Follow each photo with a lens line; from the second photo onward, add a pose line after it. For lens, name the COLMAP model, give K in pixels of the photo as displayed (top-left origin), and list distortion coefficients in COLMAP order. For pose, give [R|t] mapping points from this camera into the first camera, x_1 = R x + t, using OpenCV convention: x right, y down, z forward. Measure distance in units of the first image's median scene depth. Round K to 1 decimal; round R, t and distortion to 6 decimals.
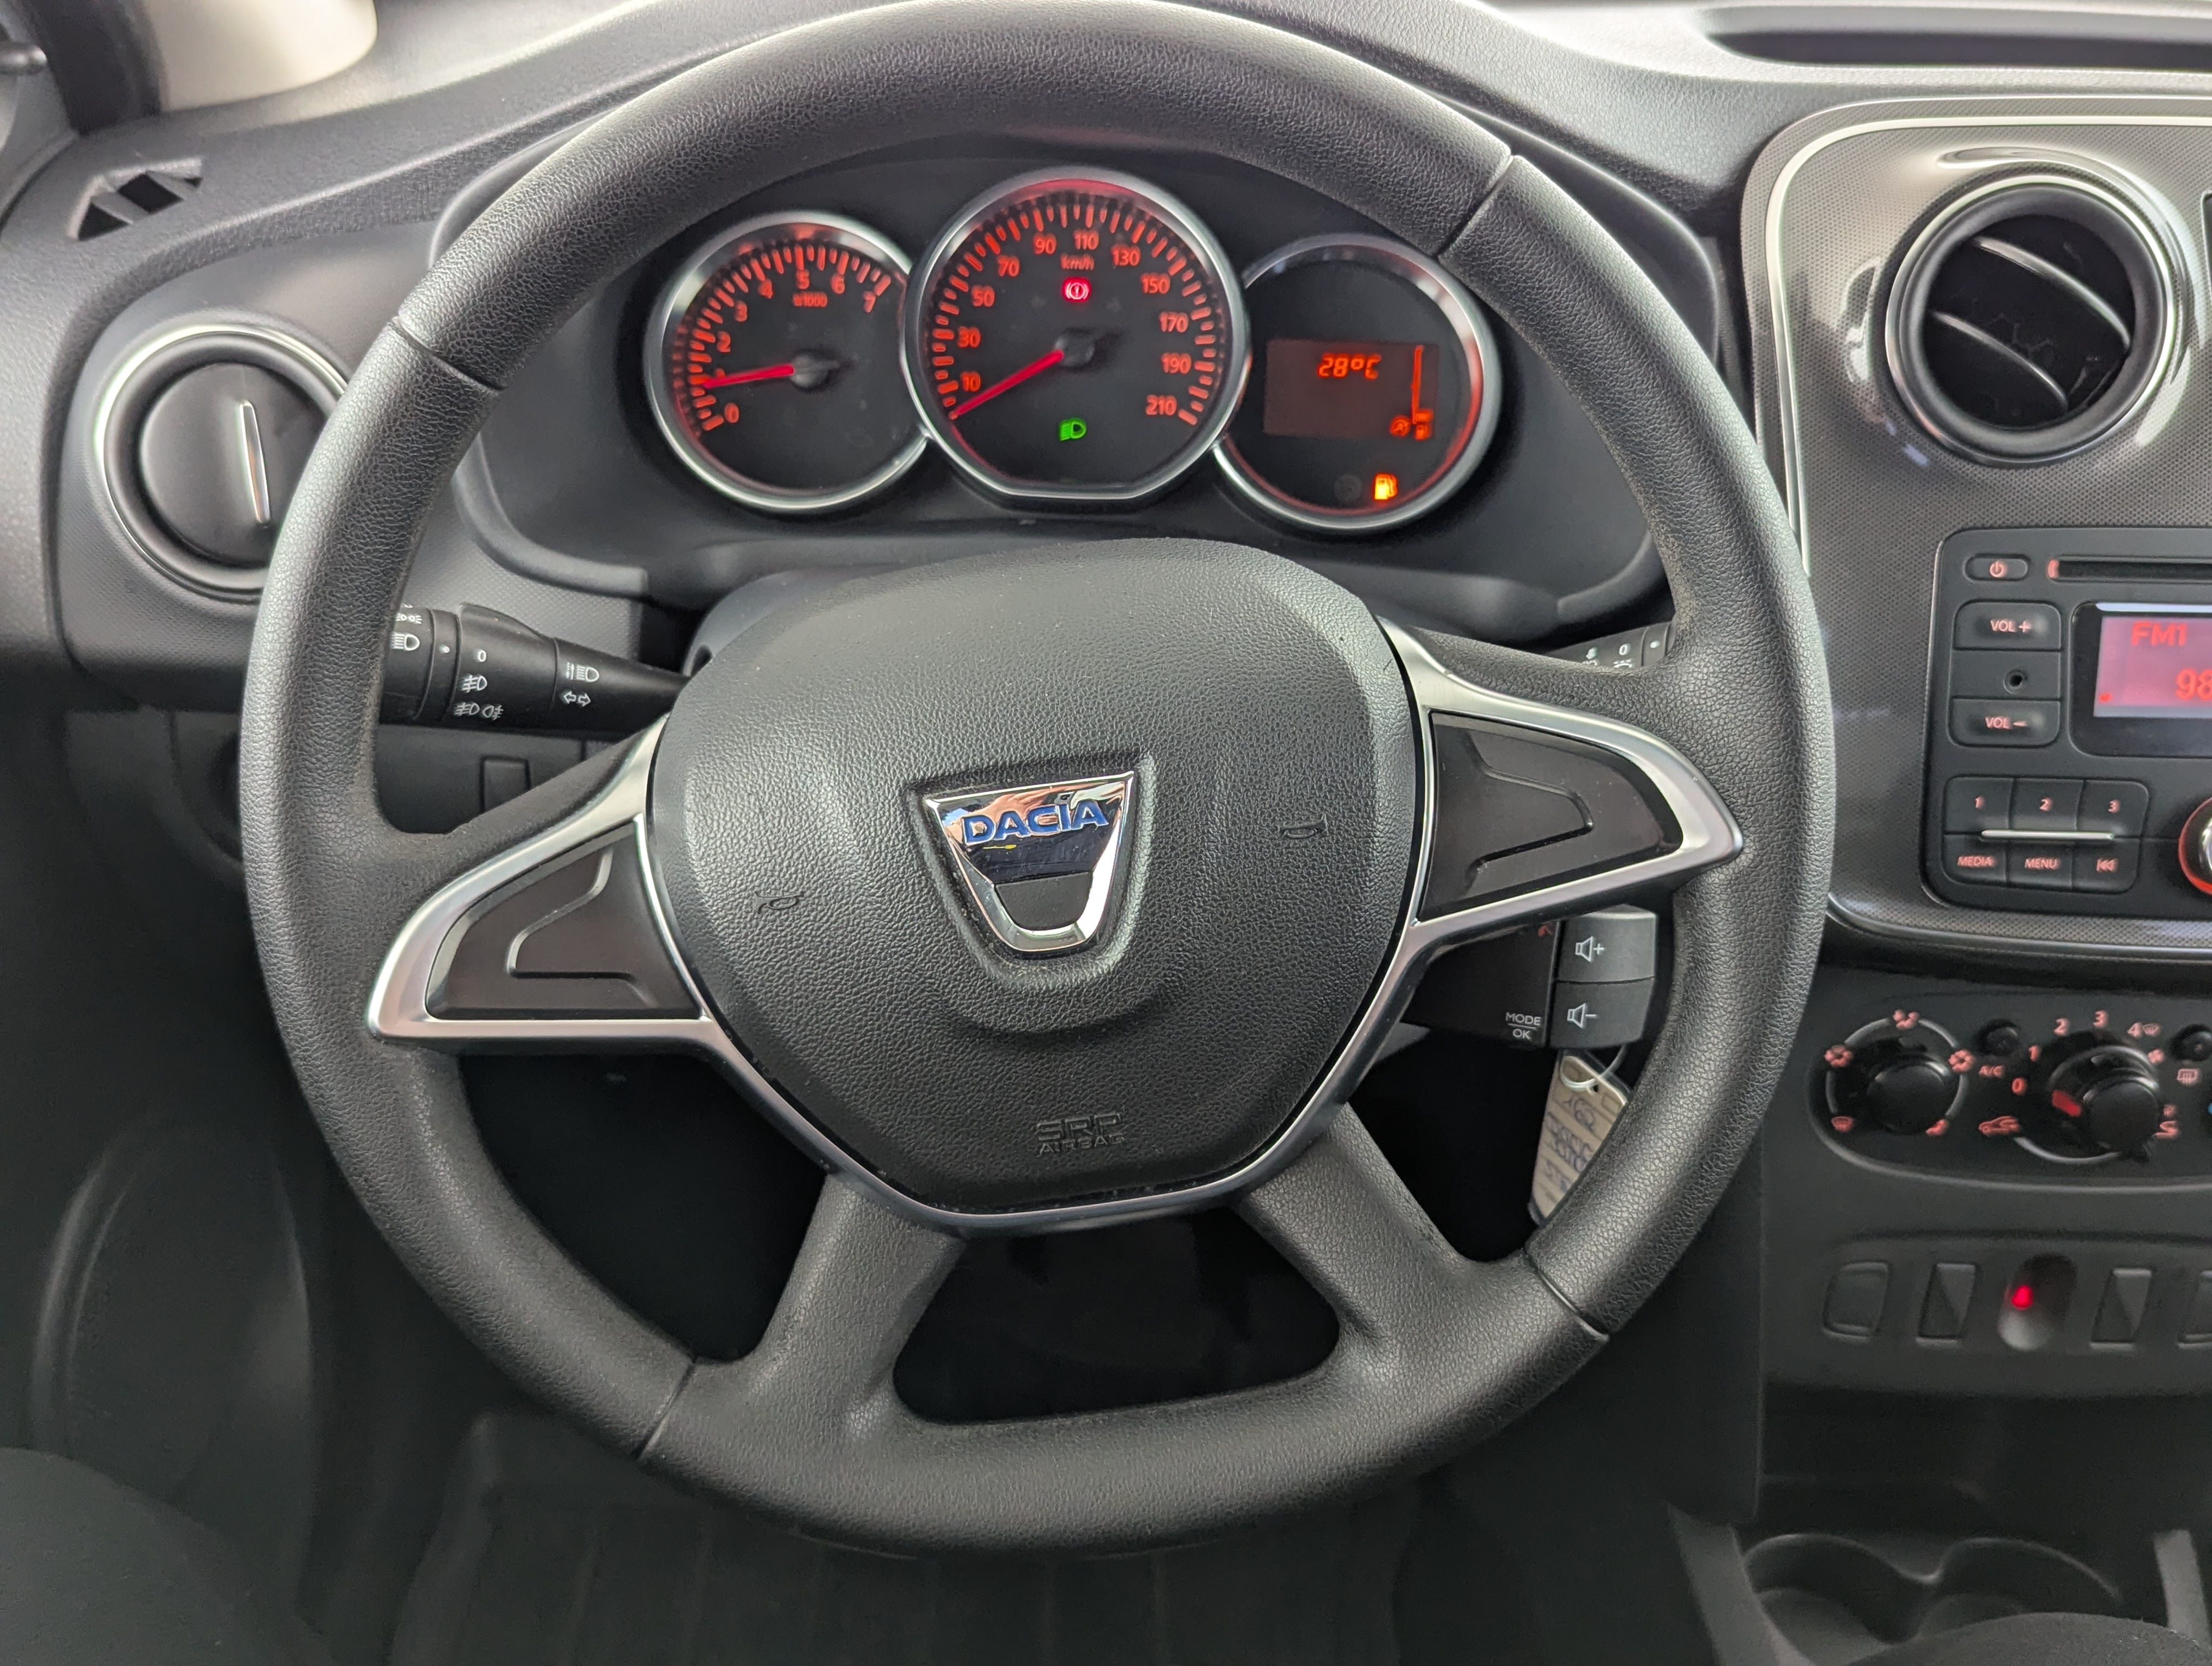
lens RADIAL K [[1944.9, 0, 1123.1], [0, 1944.9, 813.8], [0, 0, 1]] dist [0.002859, 0.025038]
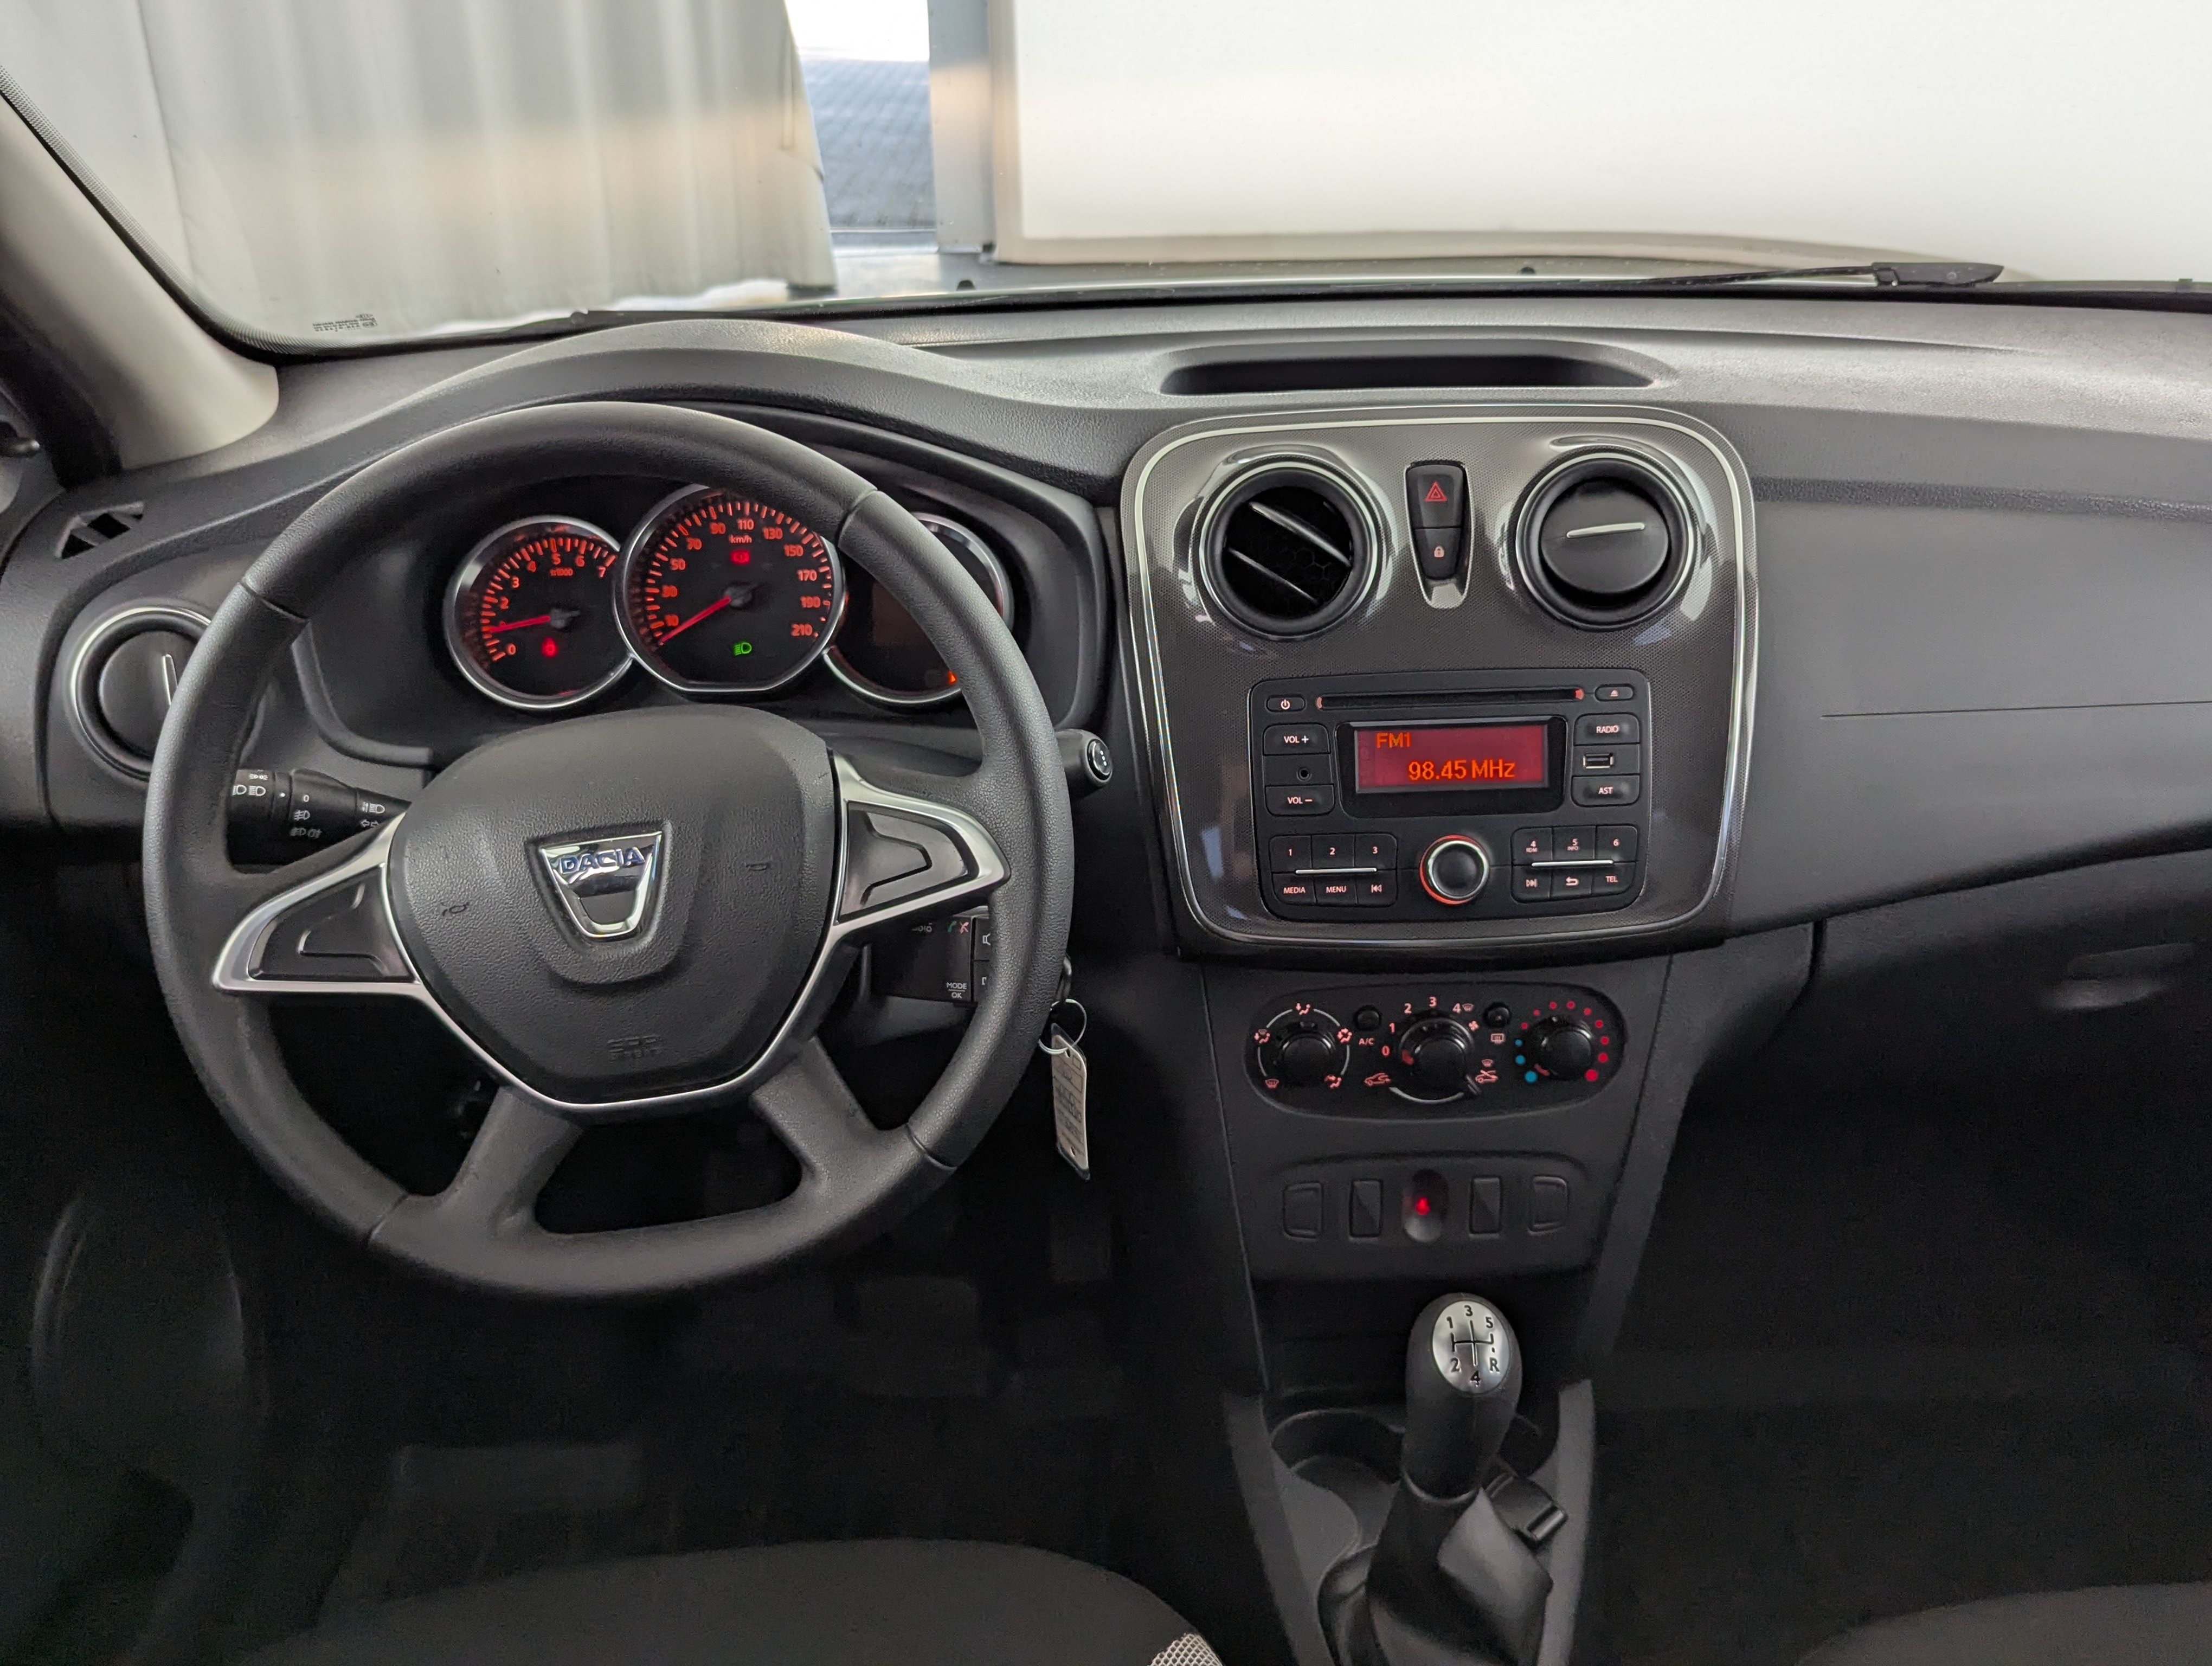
lens RADIAL K [[1914.0, 0, 1163.5], [0, 1914.0, 858.7], [0, 0, 1]] dist [0.037326, -0.010706]
pose [[0.998555, -0.052168, 0.012875, 0.285511], [0.053142, 0.994240, -0.093076, 0.123600], [-0.007945, 0.093626, 0.995576, -0.479601]]
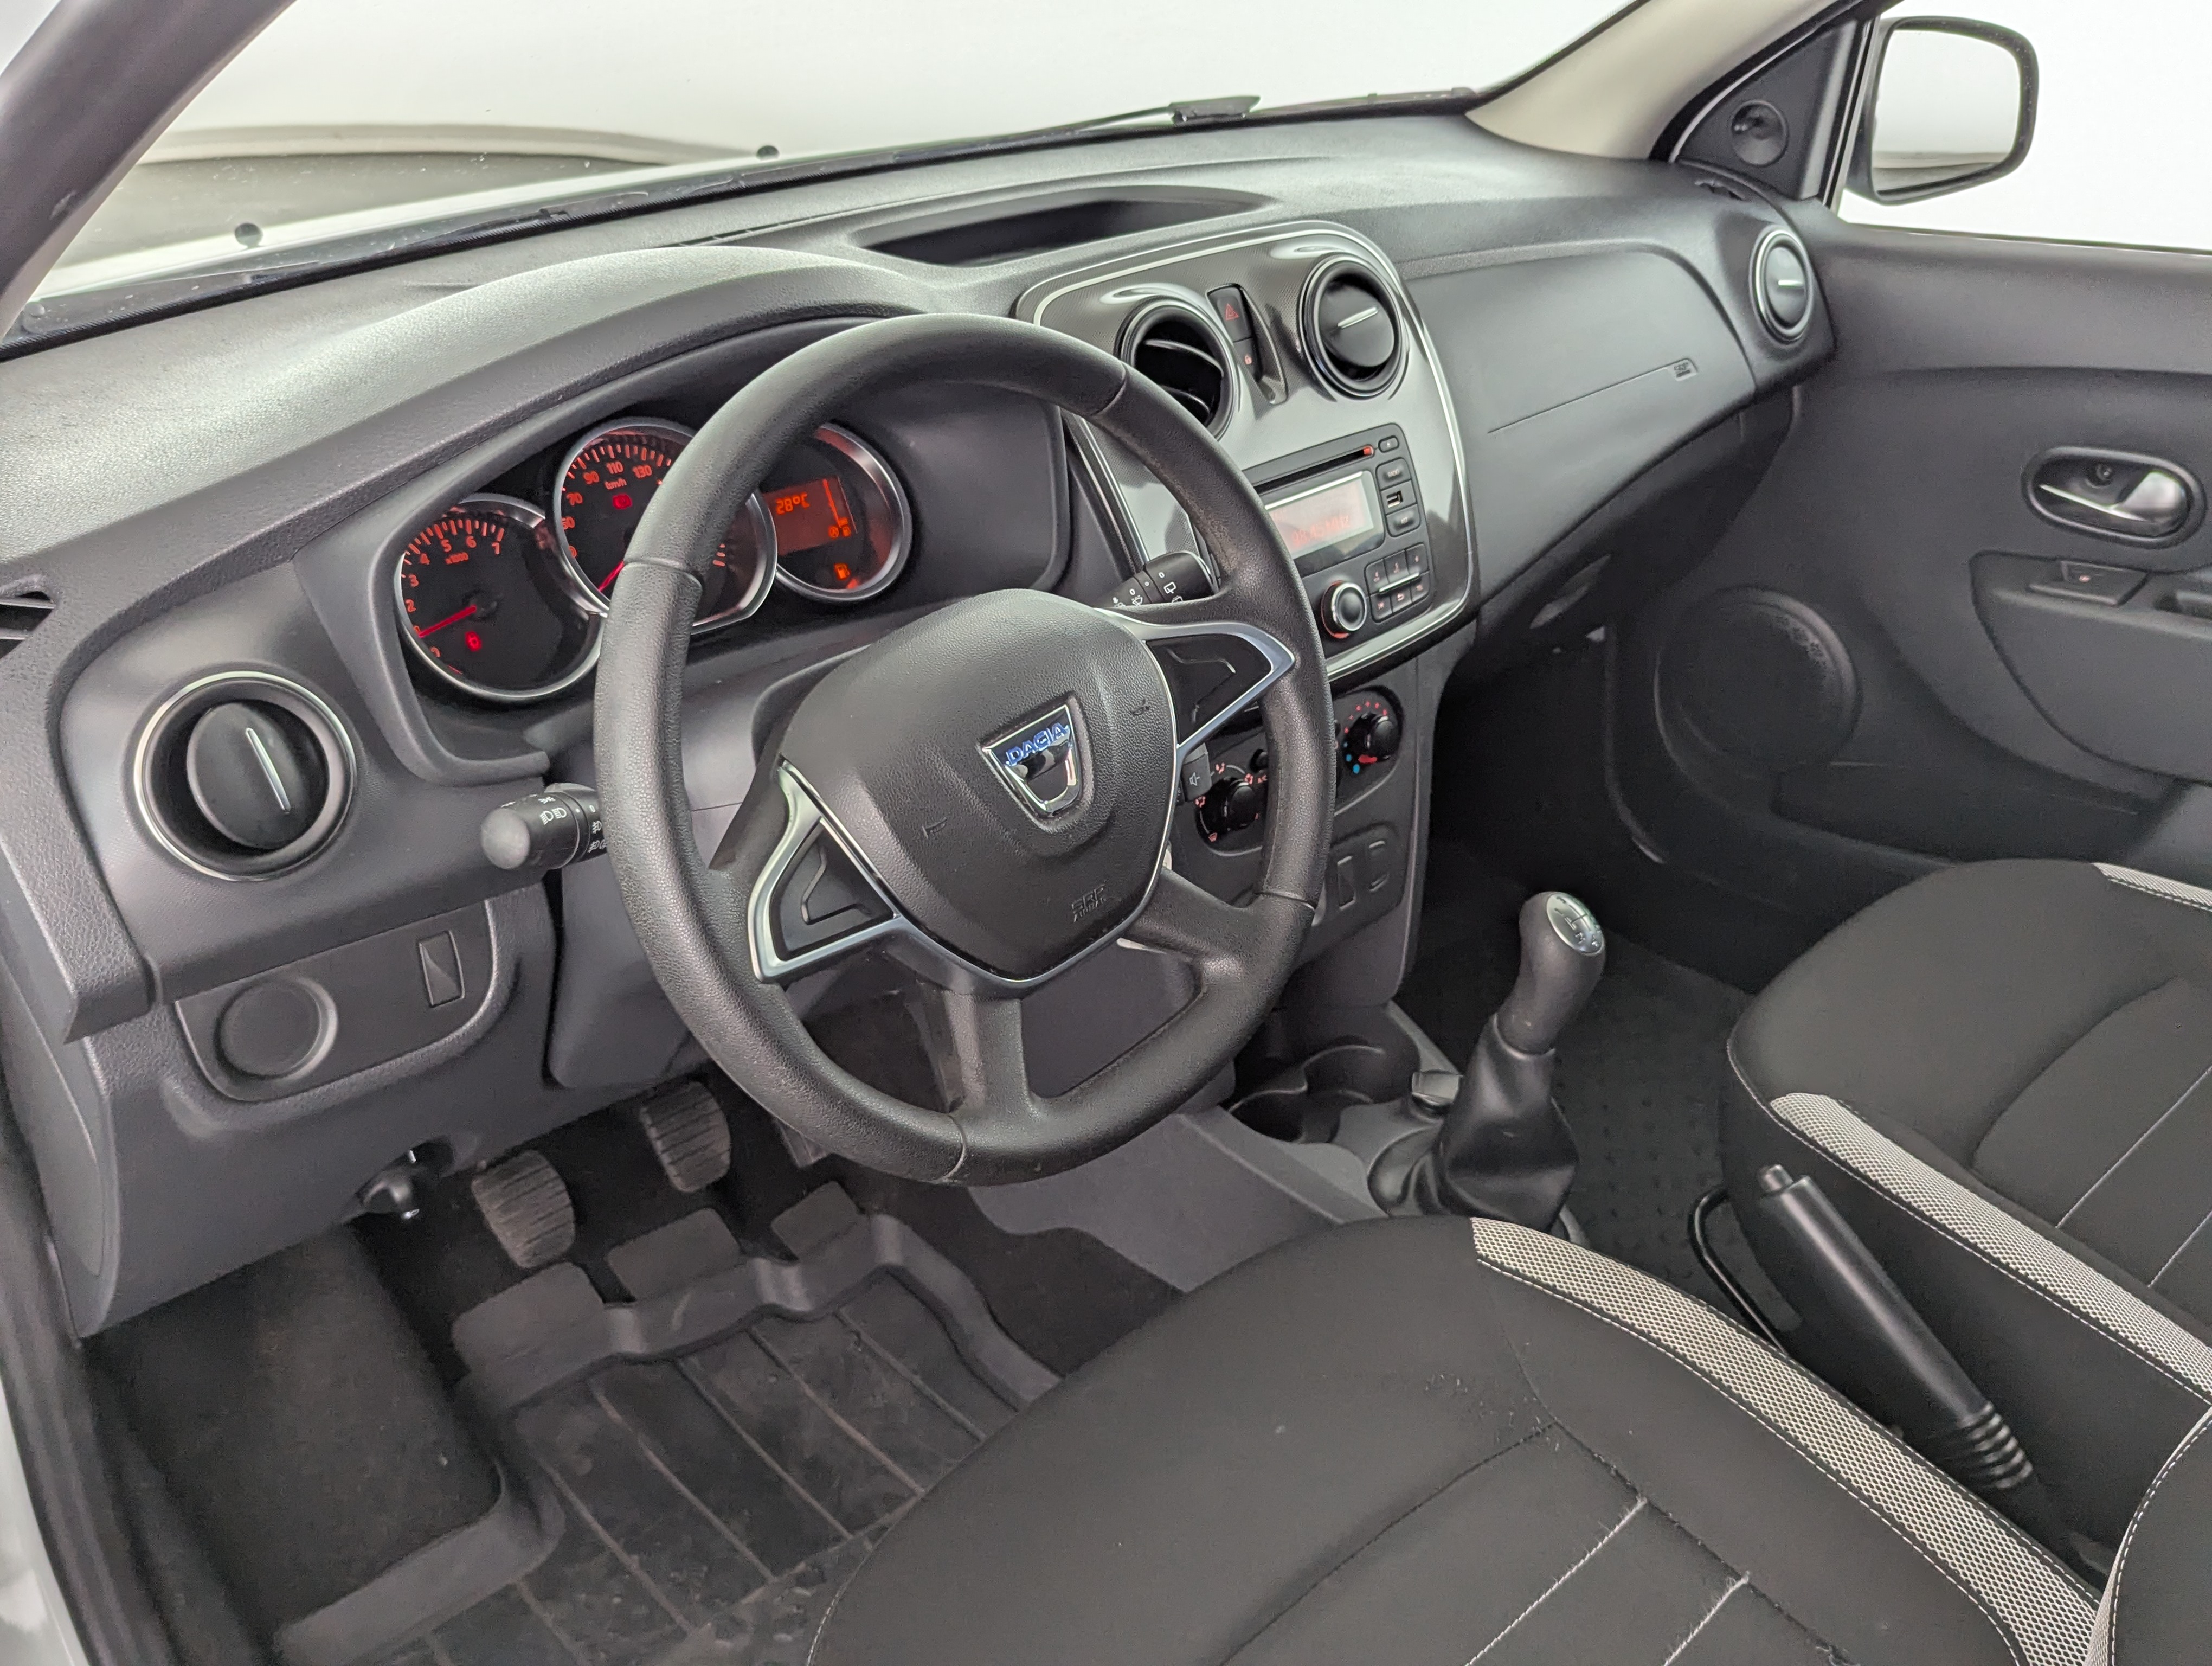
lens RADIAL K [[1914.0, 0, 1087.3], [0, 1914.0, 843.0], [0, 0, 1]] dist [0.037326, -0.010706]
pose [[0.733882, -0.360401, 0.575785, -0.721739], [0.377937, 0.920970, 0.094754, -0.042316], [-0.564430, 0.148072, 0.812092, -0.335386]]
